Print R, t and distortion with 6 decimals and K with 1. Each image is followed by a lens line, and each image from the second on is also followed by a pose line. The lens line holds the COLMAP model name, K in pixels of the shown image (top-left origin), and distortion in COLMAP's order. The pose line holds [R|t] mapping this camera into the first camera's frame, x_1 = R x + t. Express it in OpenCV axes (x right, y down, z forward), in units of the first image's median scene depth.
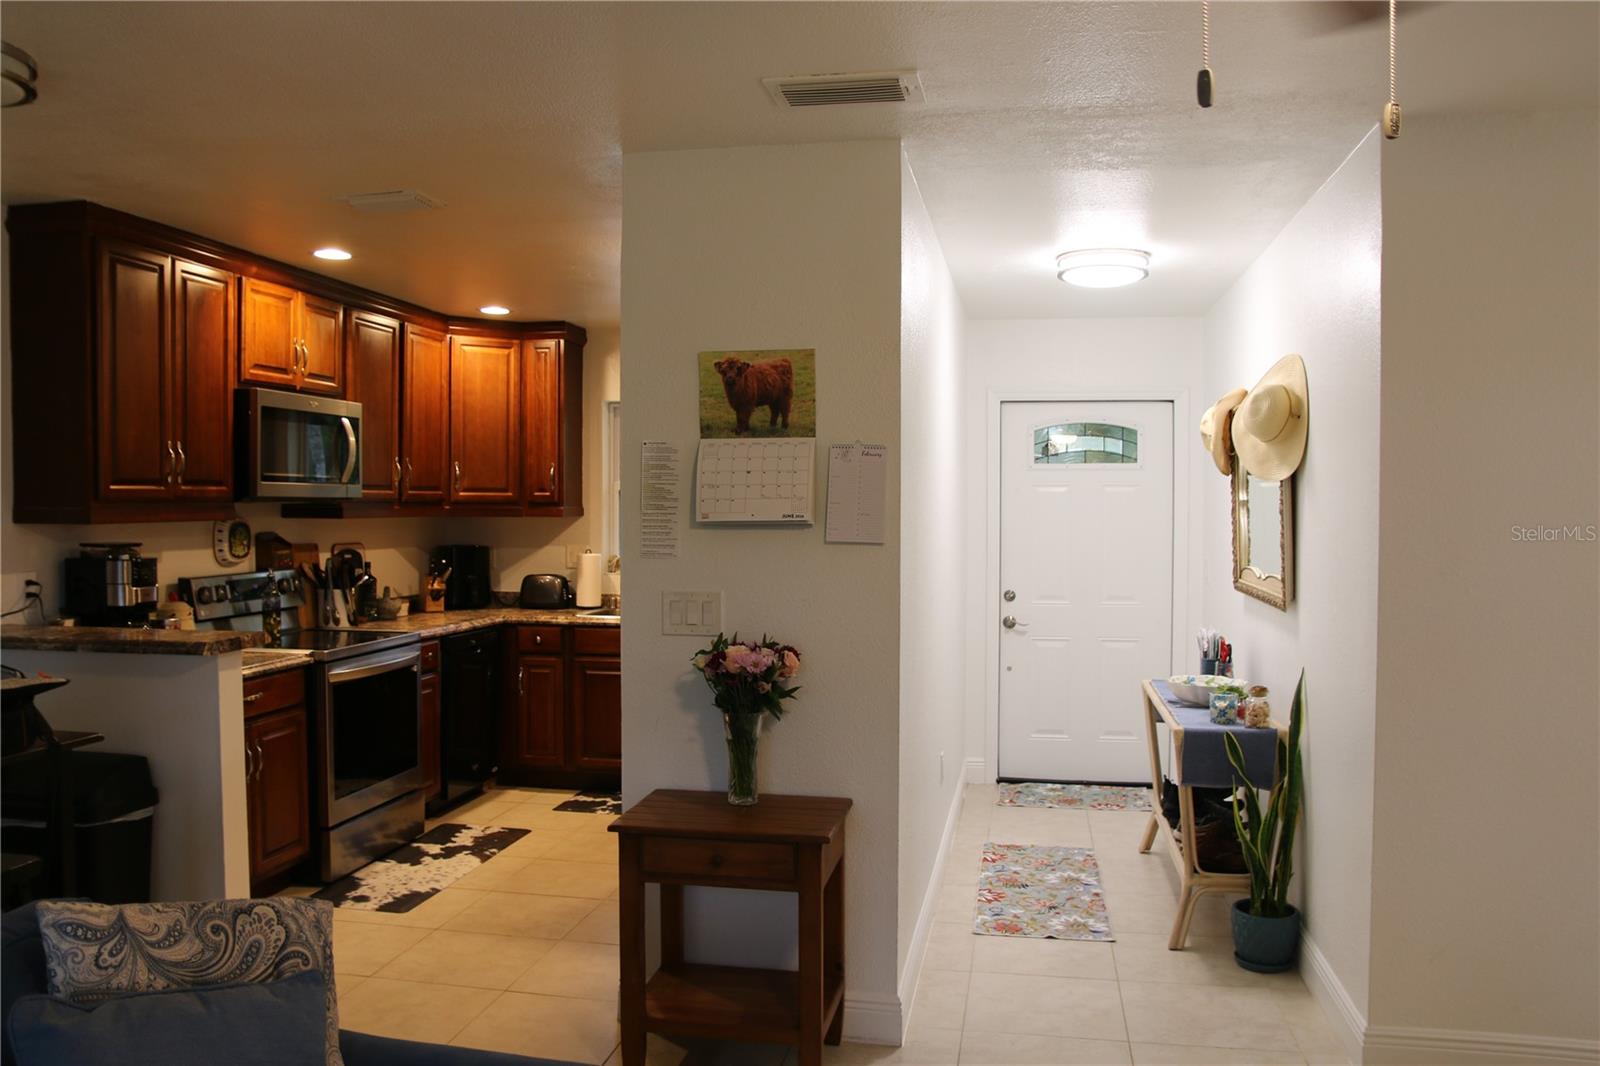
lens RADIAL K [[1263.0, 0, 800.0], [0, 1263.0, 533.0], [0, 0, 1]] dist [-0.128508, 0.118335]
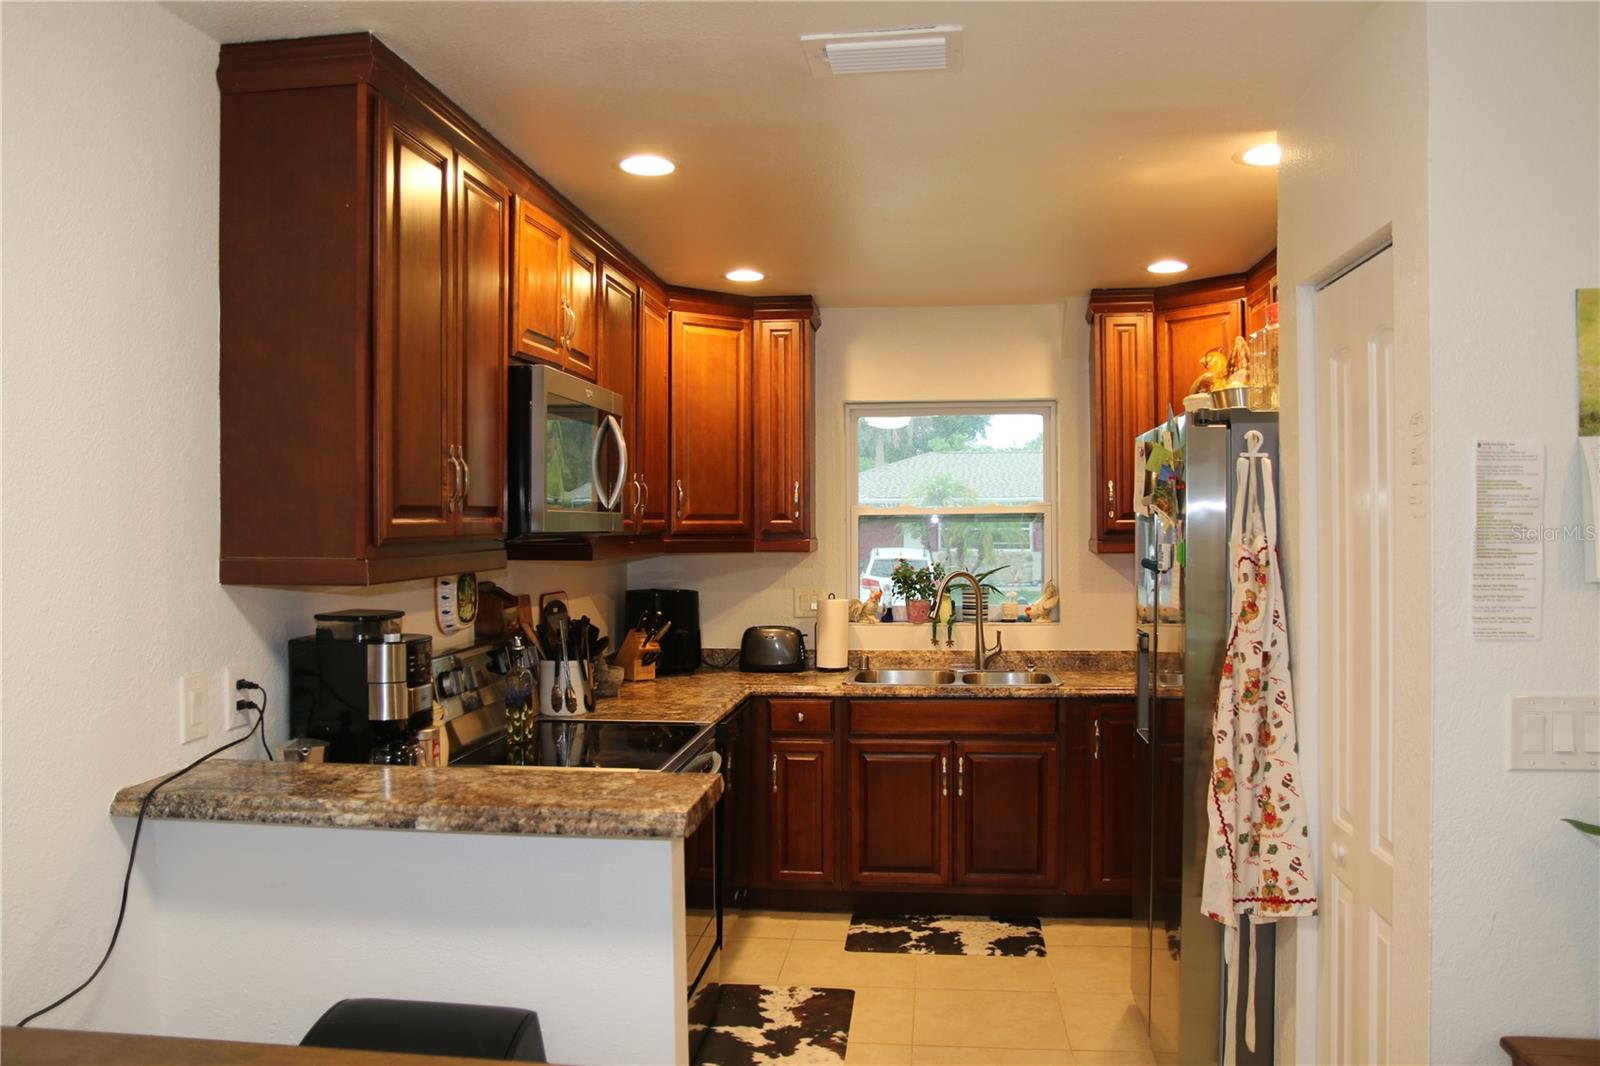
lens RADIAL K [[1263.0, 0, 800.0], [0, 1263.0, 533.0], [0, 0, 1]] dist [-0.128508, 0.118335]
pose [[0.997430, -0.008289, 0.071163, -0.293151], [0.009395, 0.999840, -0.015228, -0.014944], [-0.071025, 0.015858, 0.997348, 0.280155]]
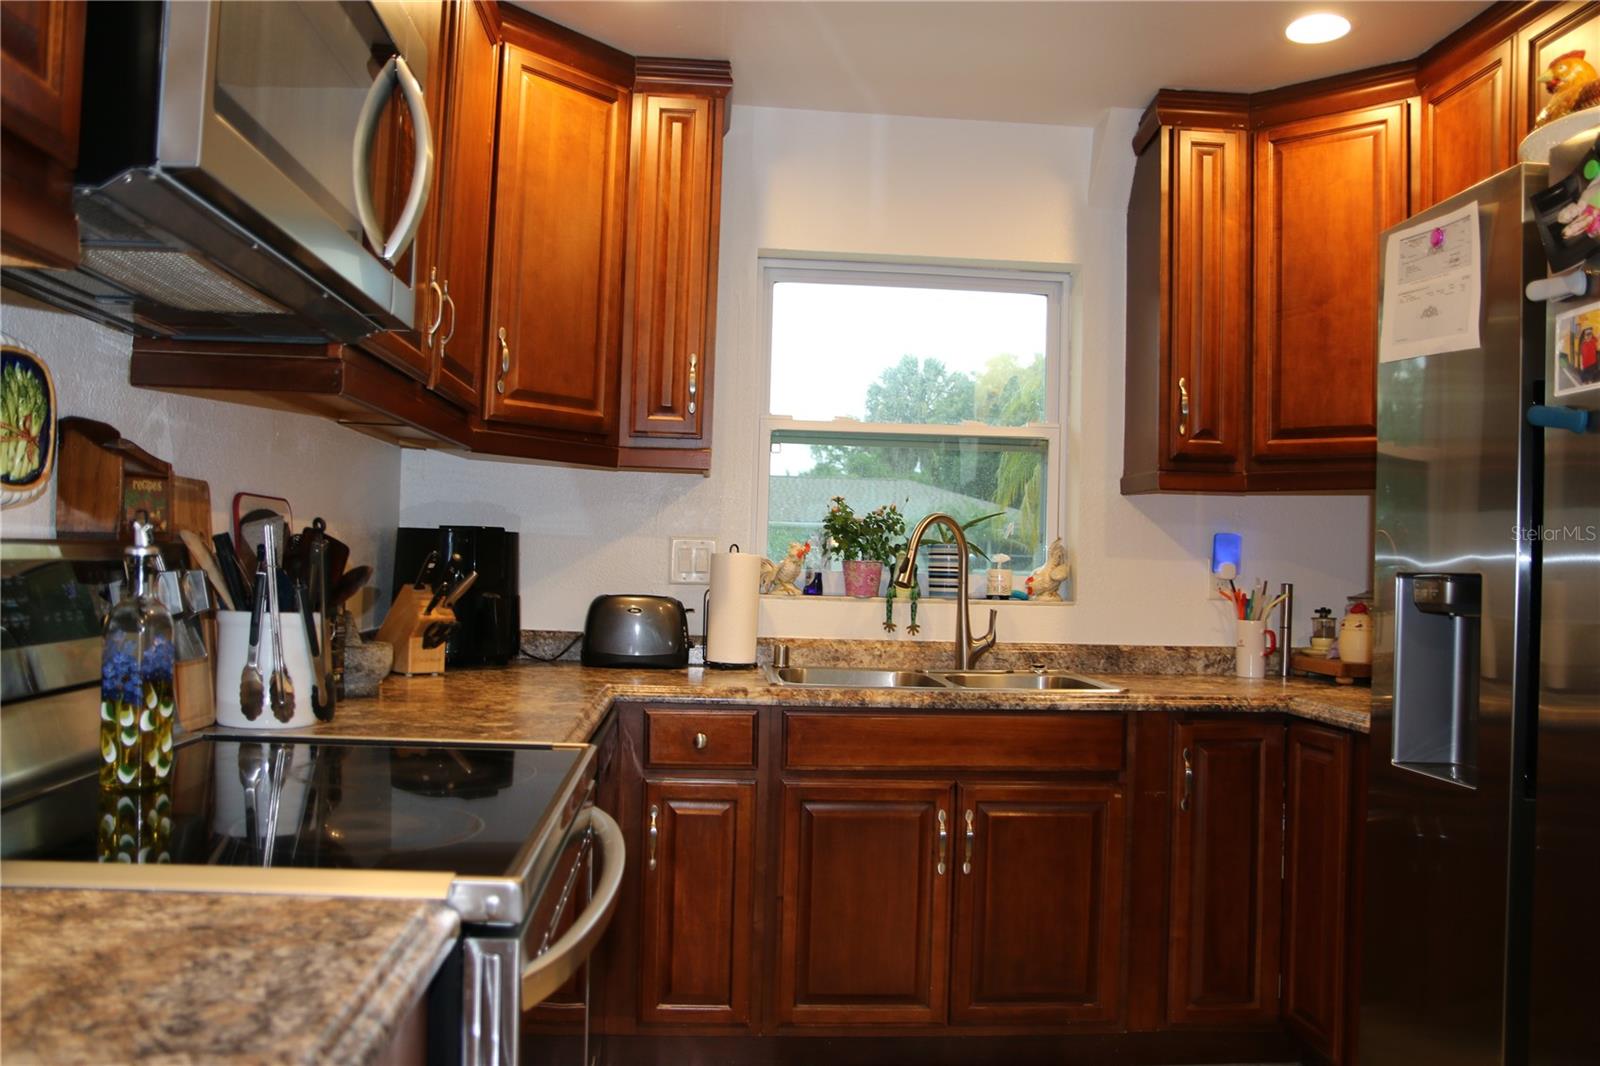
lens RADIAL K [[1263.0, 0, 800.0], [0, 1263.0, 533.0], [0, 0, 1]] dist [-0.128508, 0.118335]
pose [[0.965920, 0.030952, 0.256984, -0.324873], [-0.020519, 0.998856, -0.043183, 0.035189], [-0.258027, 0.036439, 0.965450, 0.637842]]
